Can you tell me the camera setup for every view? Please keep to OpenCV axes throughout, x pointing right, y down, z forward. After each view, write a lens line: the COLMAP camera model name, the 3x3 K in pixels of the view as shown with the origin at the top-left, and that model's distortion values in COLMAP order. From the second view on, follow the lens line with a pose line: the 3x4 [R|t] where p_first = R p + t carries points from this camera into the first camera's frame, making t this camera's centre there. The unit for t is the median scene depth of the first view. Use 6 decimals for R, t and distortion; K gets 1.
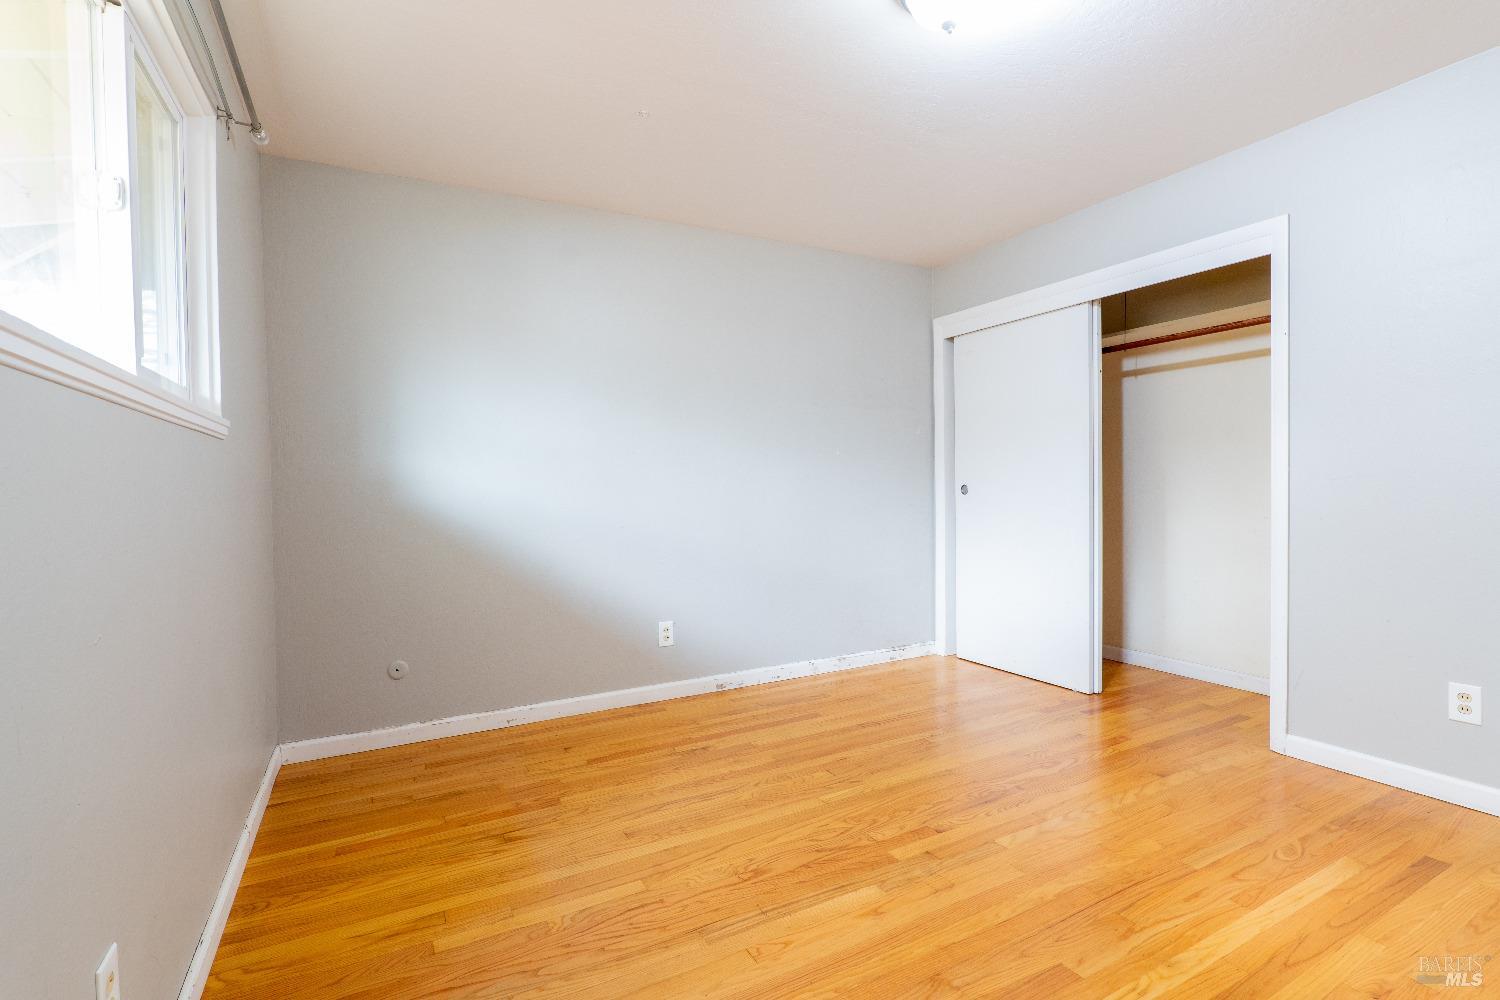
lens RADIAL K [[699.6, 0, 747.4], [0, 699.6, 499.4], [0, 0, 1]] dist [-0.018257, 0.004885]
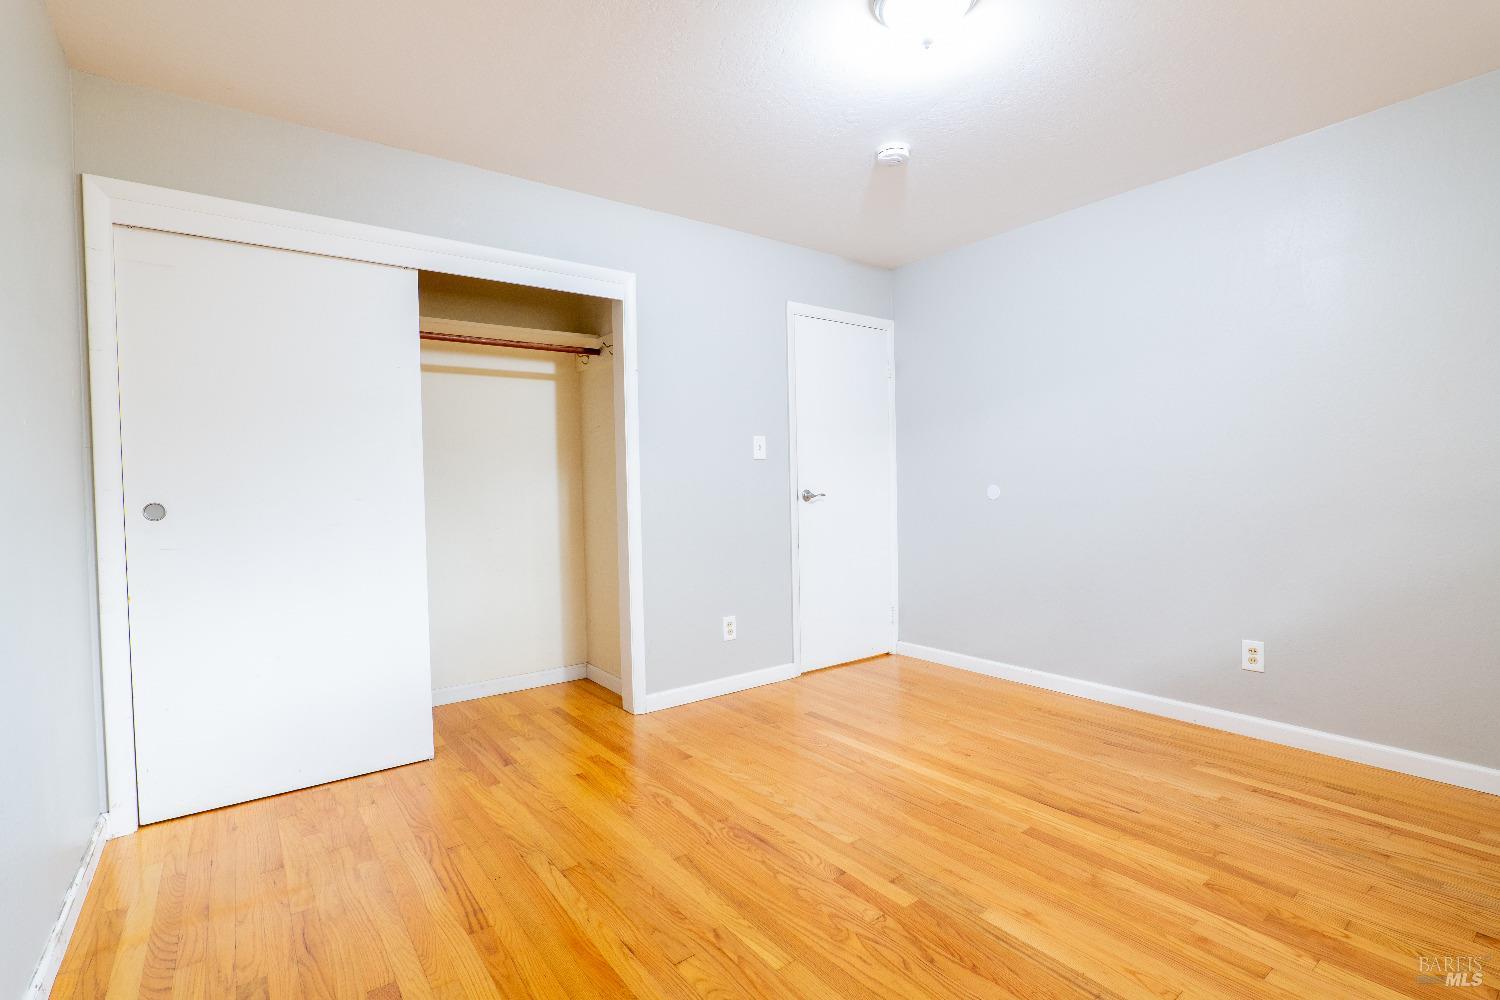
lens RADIAL K [[699.6, 0, 748.8], [0, 699.6, 504.0], [0, 0, 1]] dist [-0.018257, 0.004885]
pose [[-0.149047, -0.010523, 0.988774, -0.581344], [0.043720, 0.998895, 0.017221, -0.018747], [-0.987863, 0.045796, -0.148422, 1.211280]]
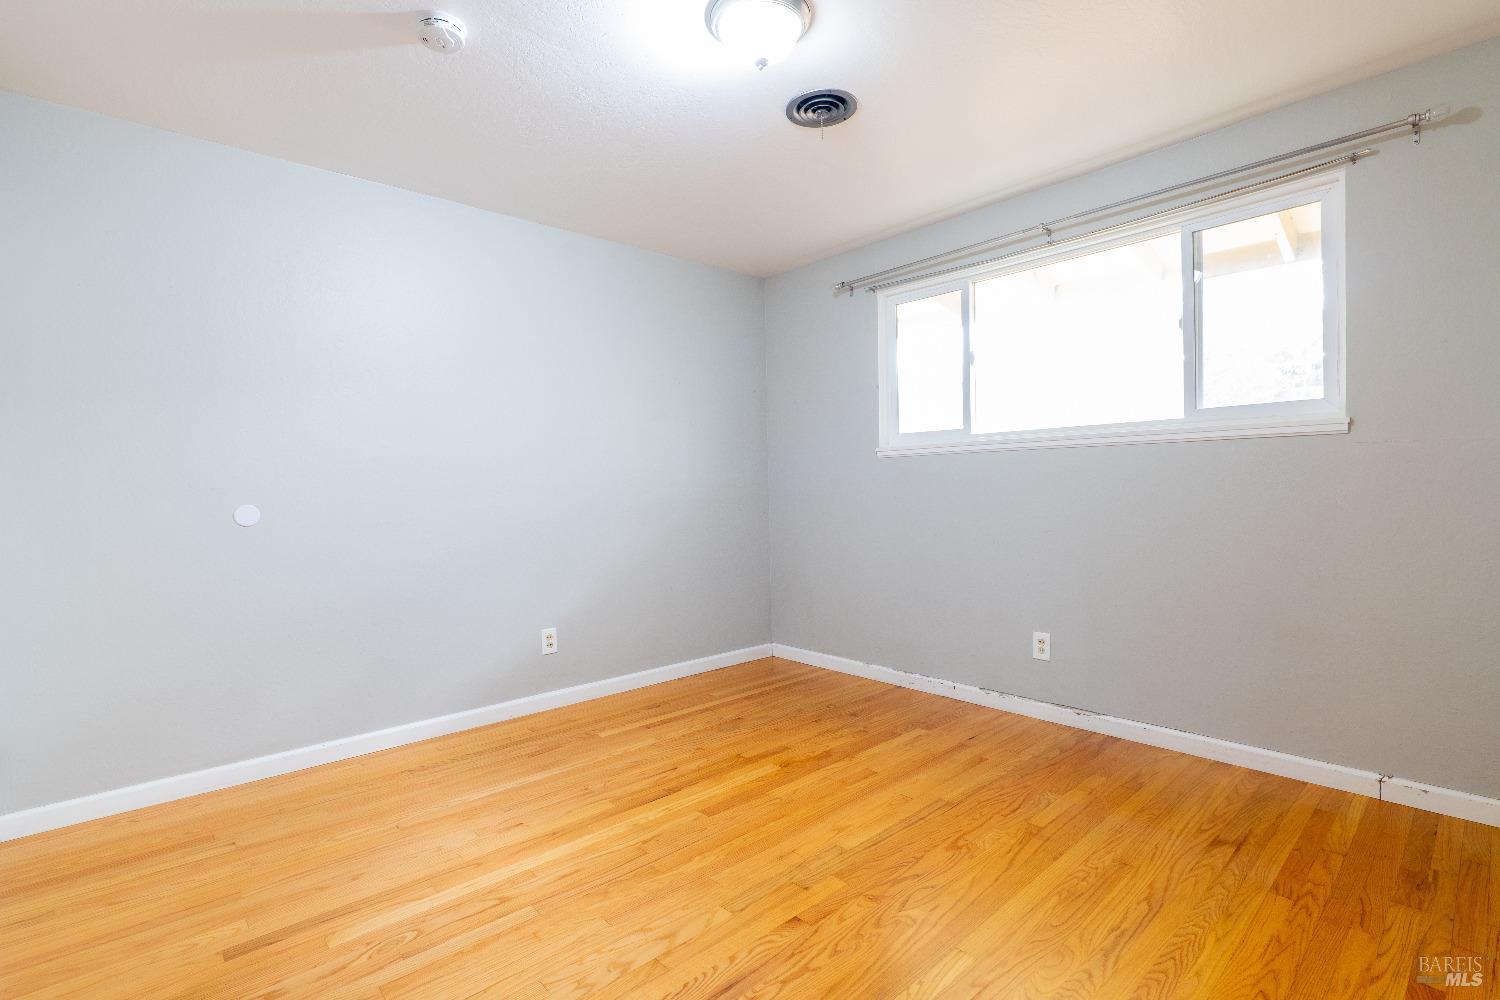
lens RADIAL K [[699.6, 0, 747.3], [0, 699.6, 509.8], [0, 0, 1]] dist [-0.018257, 0.004885]
pose [[-0.970159, 0.041232, -0.238938, 0.497241], [0.027814, 0.997855, 0.059260, -0.048101], [0.240869, 0.050846, -0.969225, 1.720646]]
